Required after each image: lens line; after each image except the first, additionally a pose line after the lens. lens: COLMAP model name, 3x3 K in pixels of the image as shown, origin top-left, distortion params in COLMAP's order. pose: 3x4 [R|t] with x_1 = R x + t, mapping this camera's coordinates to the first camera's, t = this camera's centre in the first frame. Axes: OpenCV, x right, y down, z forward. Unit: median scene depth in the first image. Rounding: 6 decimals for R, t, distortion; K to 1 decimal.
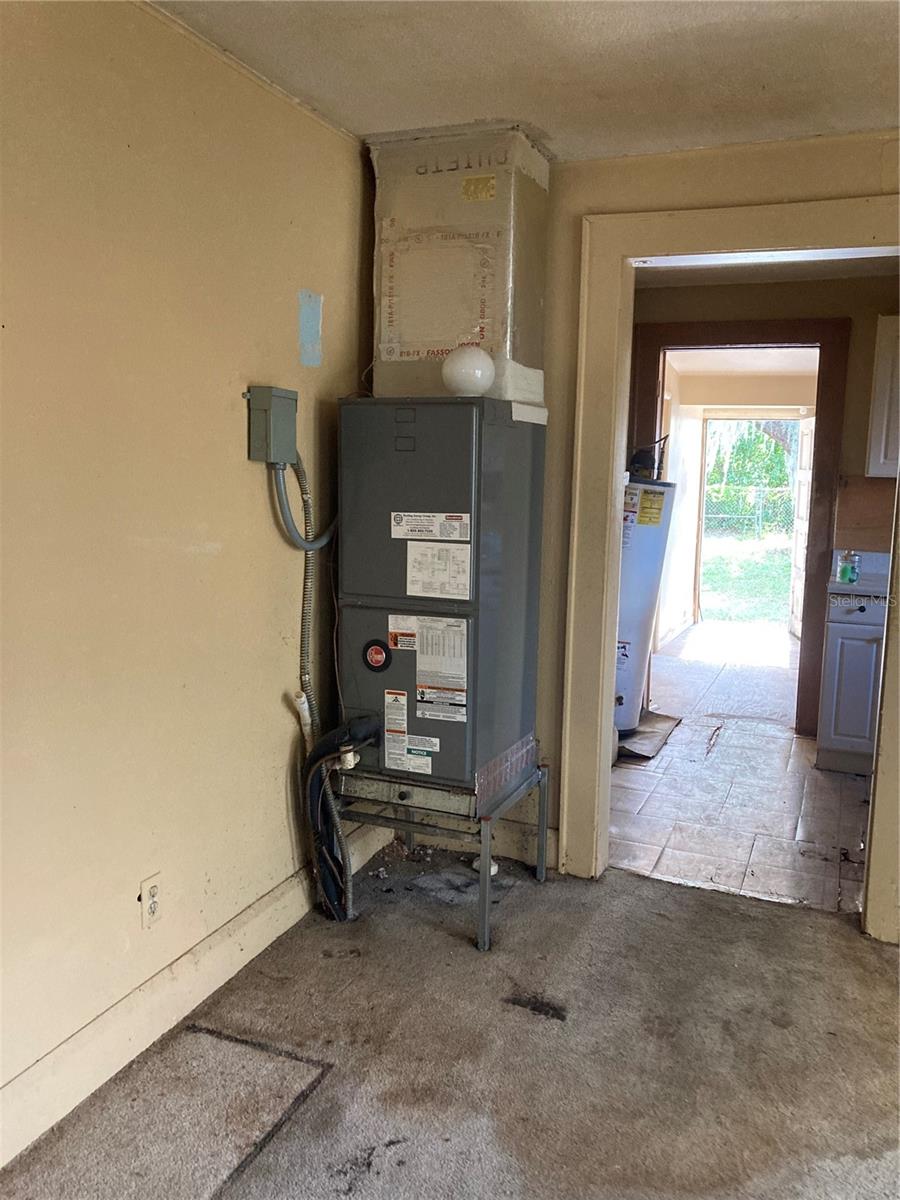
lens RADIAL K [[985.9, 0, 448.9], [0, 985.9, 601.2], [0, 0, 1]] dist [0.036688, -0.050543]
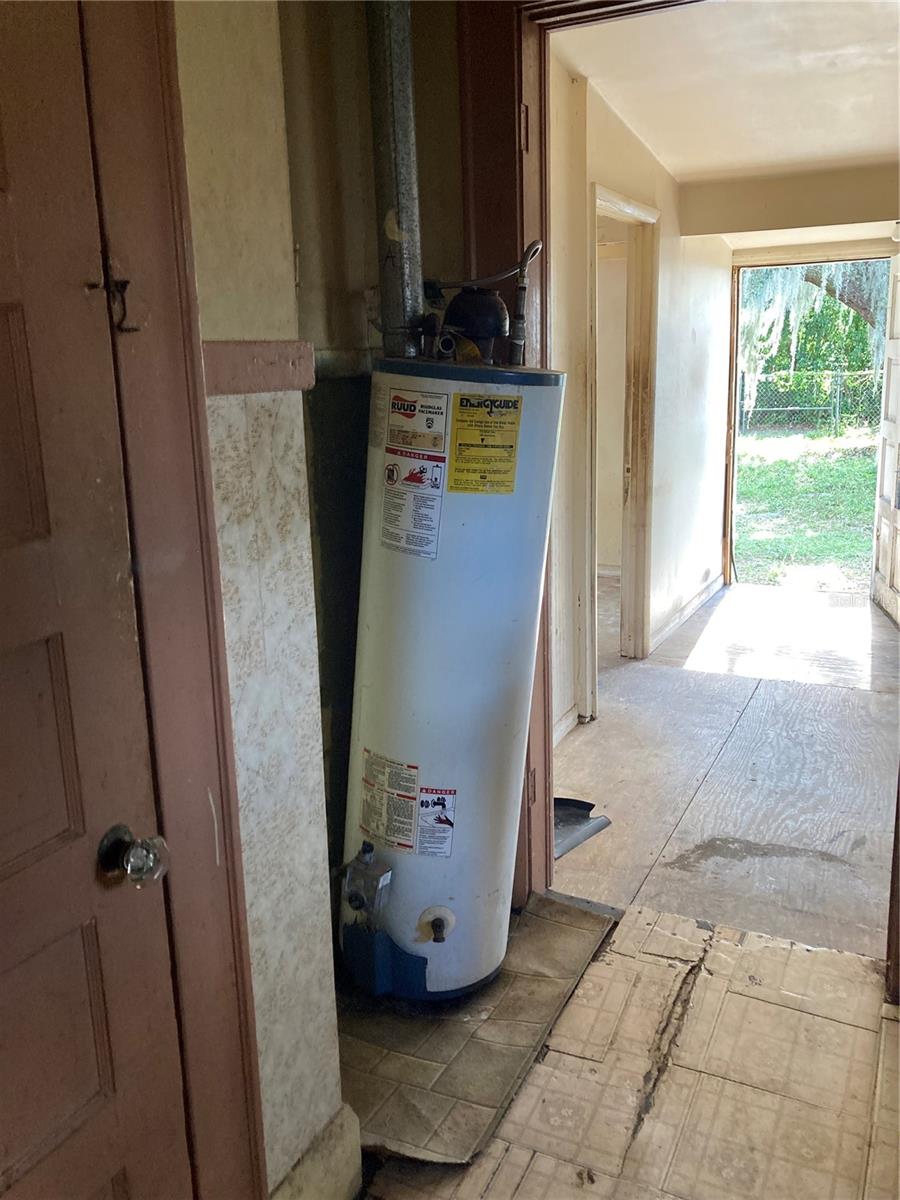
lens RADIAL K [[985.9, 0, 452.1], [0, 985.9, 599.2], [0, 0, 1]] dist [0.036688, -0.050543]
pose [[0.996961, -0.030572, -0.071658, 0.116417], [0.037260, 0.994882, 0.093923, -0.038816], [0.068420, -0.096308, 0.992997, 0.336499]]
